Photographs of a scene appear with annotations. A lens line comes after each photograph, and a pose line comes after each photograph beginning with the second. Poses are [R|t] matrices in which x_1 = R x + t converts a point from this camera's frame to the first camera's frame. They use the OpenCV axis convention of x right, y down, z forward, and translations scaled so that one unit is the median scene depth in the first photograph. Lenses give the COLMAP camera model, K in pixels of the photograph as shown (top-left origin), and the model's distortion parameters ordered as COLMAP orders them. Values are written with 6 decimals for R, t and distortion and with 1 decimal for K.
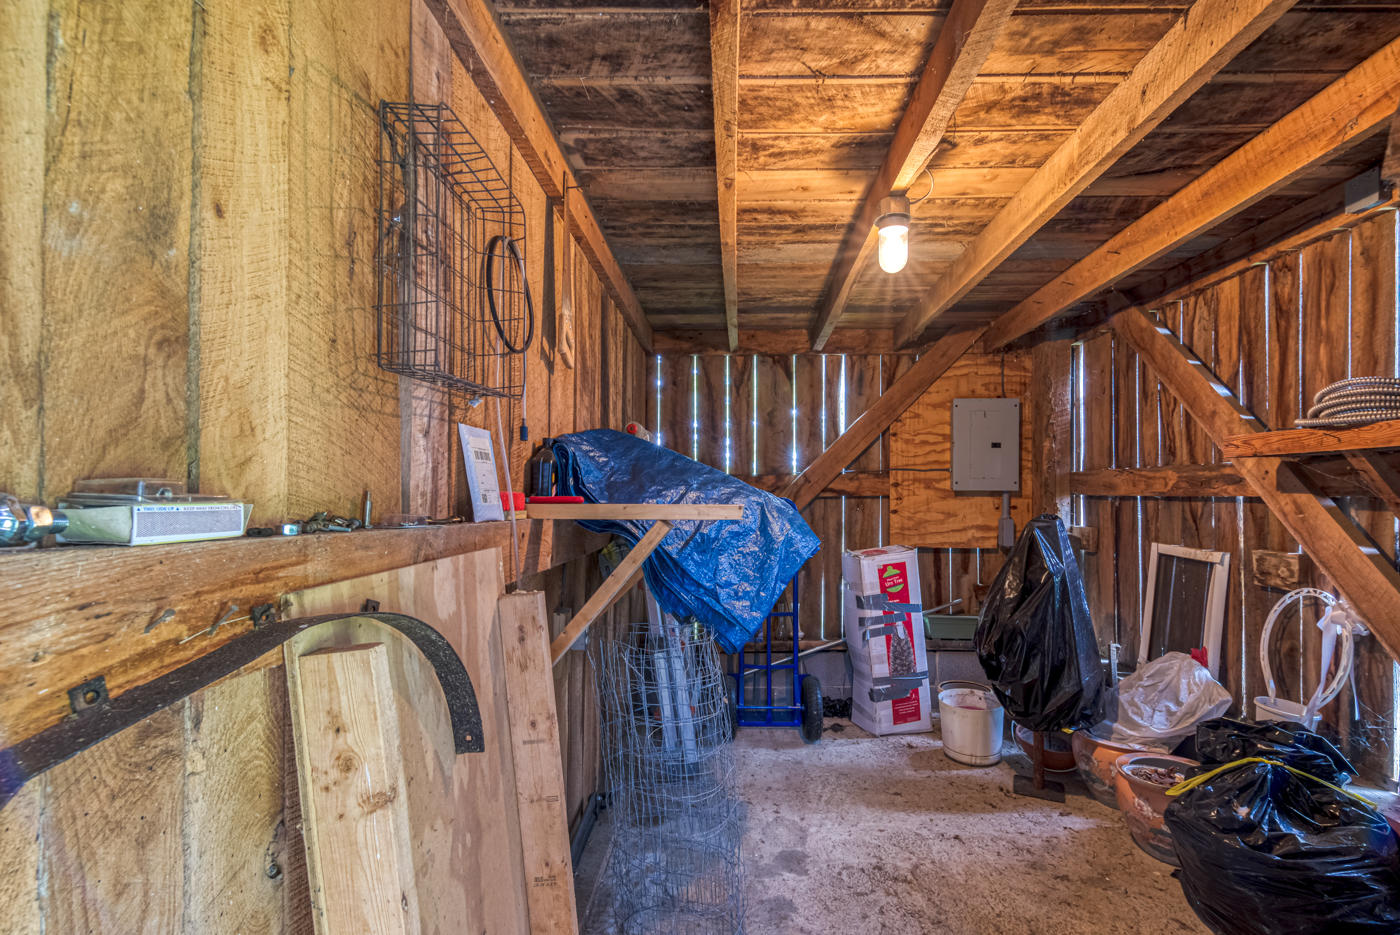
lens RADIAL K [[618.9, 0, 735.5], [0, 618.9, 489.3], [0, 0, 1]] dist [0.005316, -0.000469]
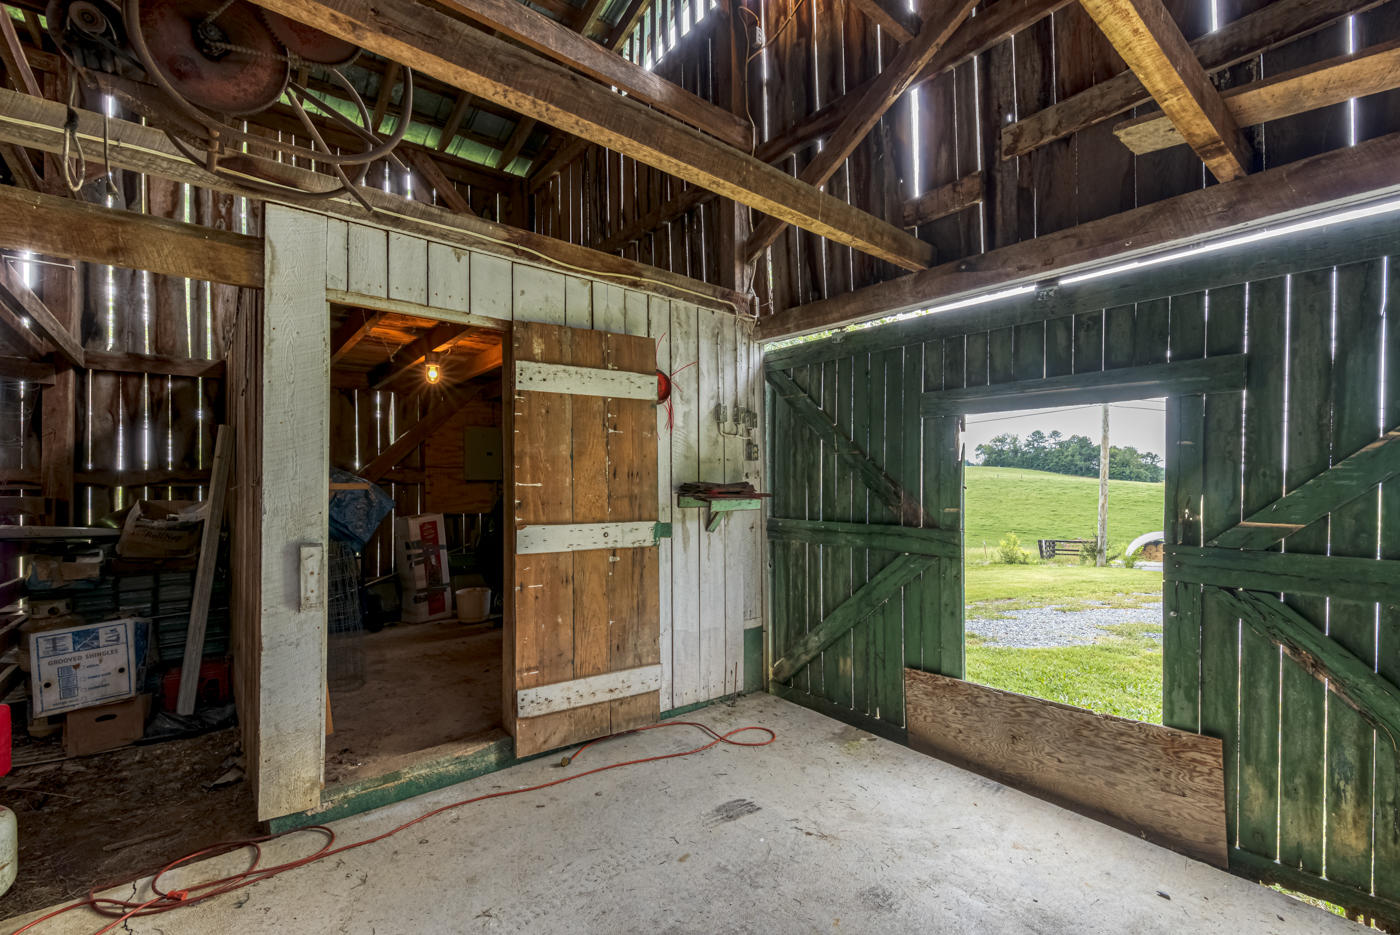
lens RADIAL K [[618.9, 0, 707.0], [0, 618.9, 482.5], [0, 0, 1]] dist [0.005316, -0.000469]
pose [[0.769670, -0.003585, 0.638431, -0.248159], [0.003532, 0.999993, 0.001357, 0.010826], [-0.638432, 0.001210, 0.769678, -0.816585]]
